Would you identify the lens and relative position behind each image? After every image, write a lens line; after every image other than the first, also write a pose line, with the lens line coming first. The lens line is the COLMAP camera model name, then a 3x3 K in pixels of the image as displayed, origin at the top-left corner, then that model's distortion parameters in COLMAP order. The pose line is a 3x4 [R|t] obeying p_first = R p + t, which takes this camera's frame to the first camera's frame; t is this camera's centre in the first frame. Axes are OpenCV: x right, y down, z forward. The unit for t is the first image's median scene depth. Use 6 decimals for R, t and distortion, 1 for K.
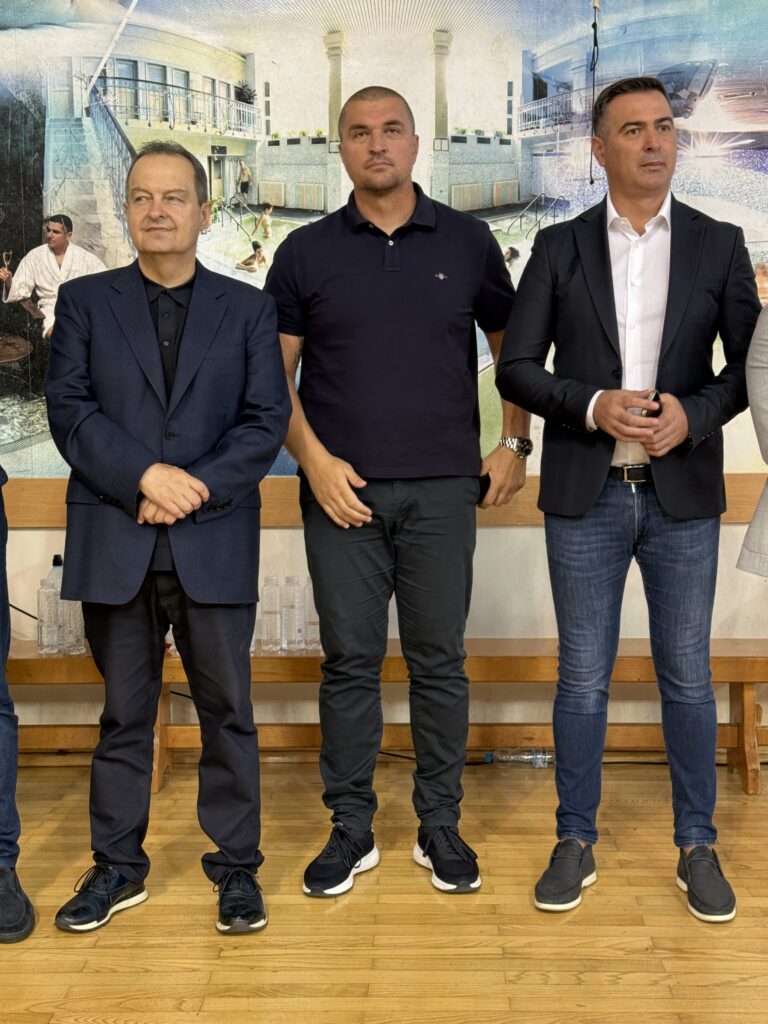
lens RADIAL K [[1642.1, 0, 364.2], [0, 1642.1, 507.3], [0, 0, 1]] dist [0.177818, -0.103960]
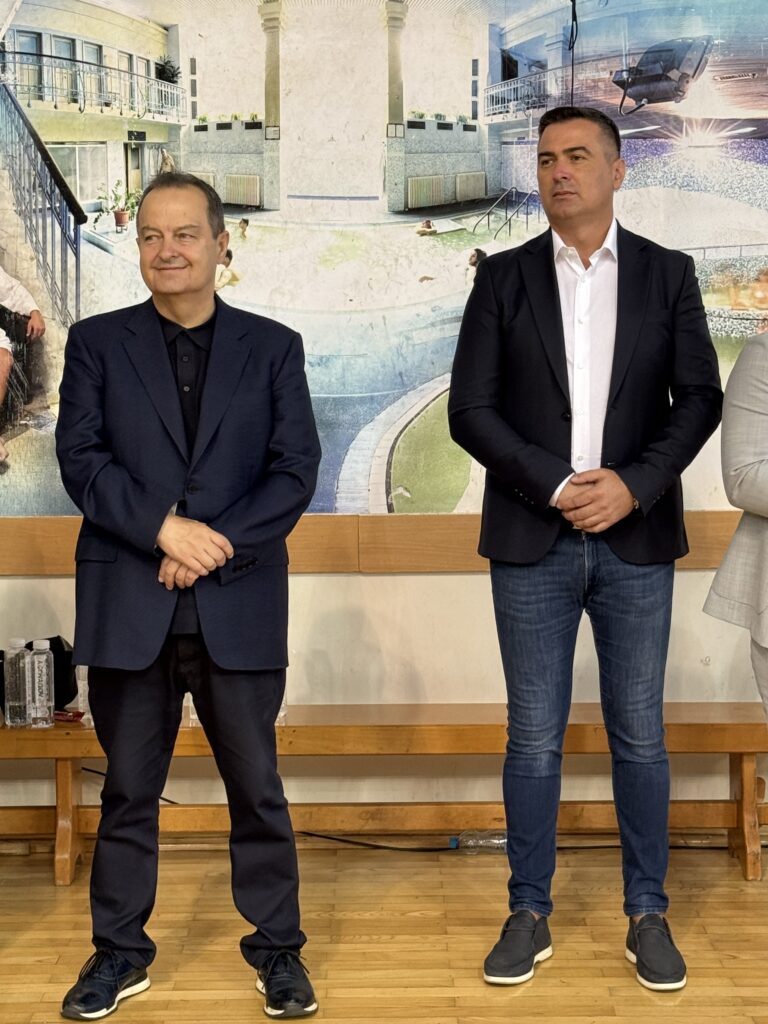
lens RADIAL K [[2426.5, 0, 384.0], [0, 2426.5, 512.0], [0, 0, 1]] dist [0.225221, -0.032935]
pose [[0.999789, -0.001586, 0.020485, 0.014099], [0.001814, 0.999937, -0.011120, -0.006503], [-0.020466, 0.011154, 0.999728, -0.268157]]
